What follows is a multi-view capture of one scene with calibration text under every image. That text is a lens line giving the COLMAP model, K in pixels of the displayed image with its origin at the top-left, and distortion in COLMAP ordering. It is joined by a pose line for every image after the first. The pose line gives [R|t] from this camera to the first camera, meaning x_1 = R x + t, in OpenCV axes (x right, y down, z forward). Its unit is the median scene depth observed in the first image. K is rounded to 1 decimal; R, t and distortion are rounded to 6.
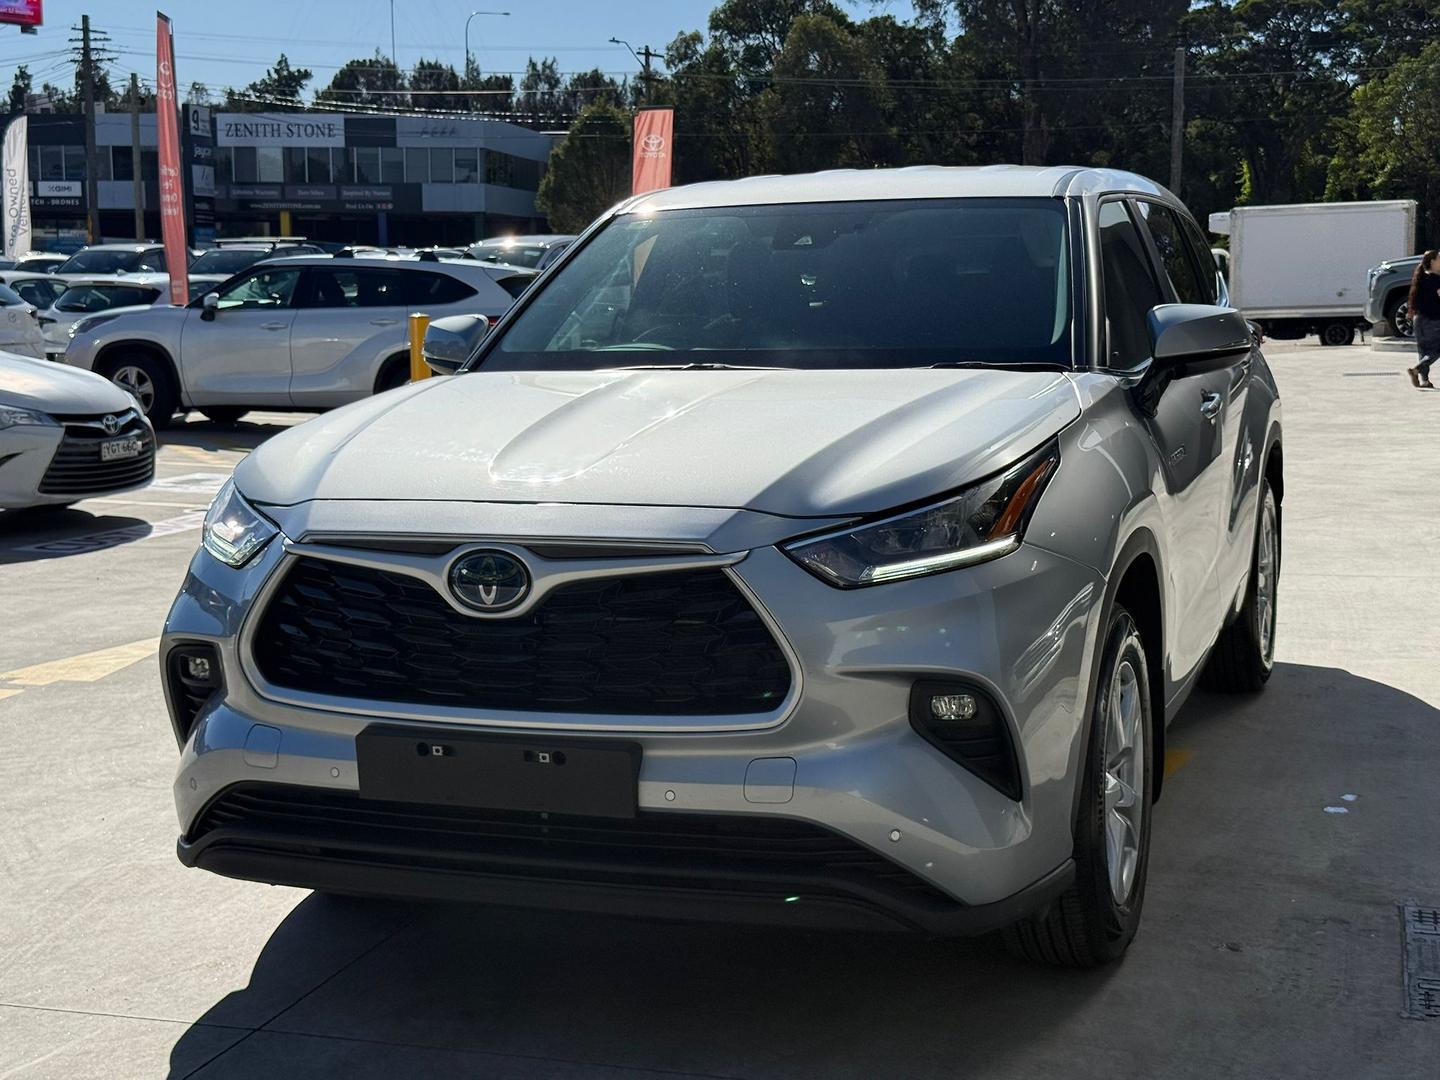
lens RADIAL K [[1993.4, 0, 724.5], [0, 1993.4, 538.9], [0, 0, 1]] dist [0.215970, -0.563951]
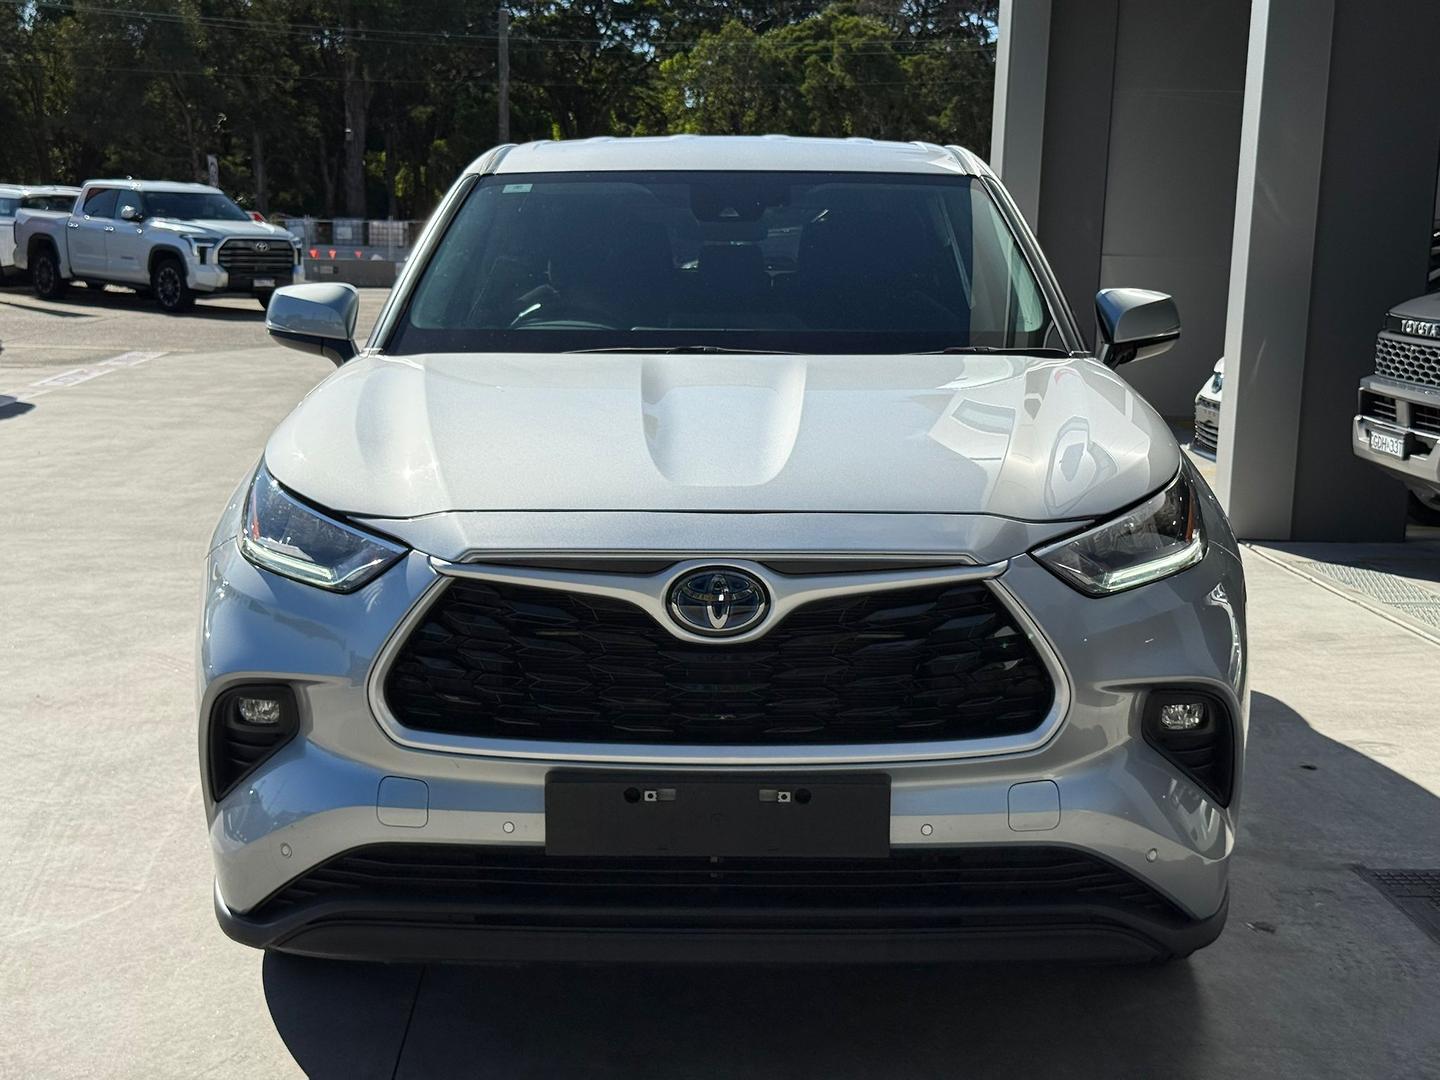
lens RADIAL K [[1993.4, 0, 724.5], [0, 1993.4, 538.9], [0, 0, 1]] dist [0.215970, -0.563951]
pose [[0.939929, -0.026107, 0.340370, -0.356980], [0.018370, 0.999495, 0.025935, -0.025637], [-0.340875, -0.018124, 0.939934, 0.144445]]
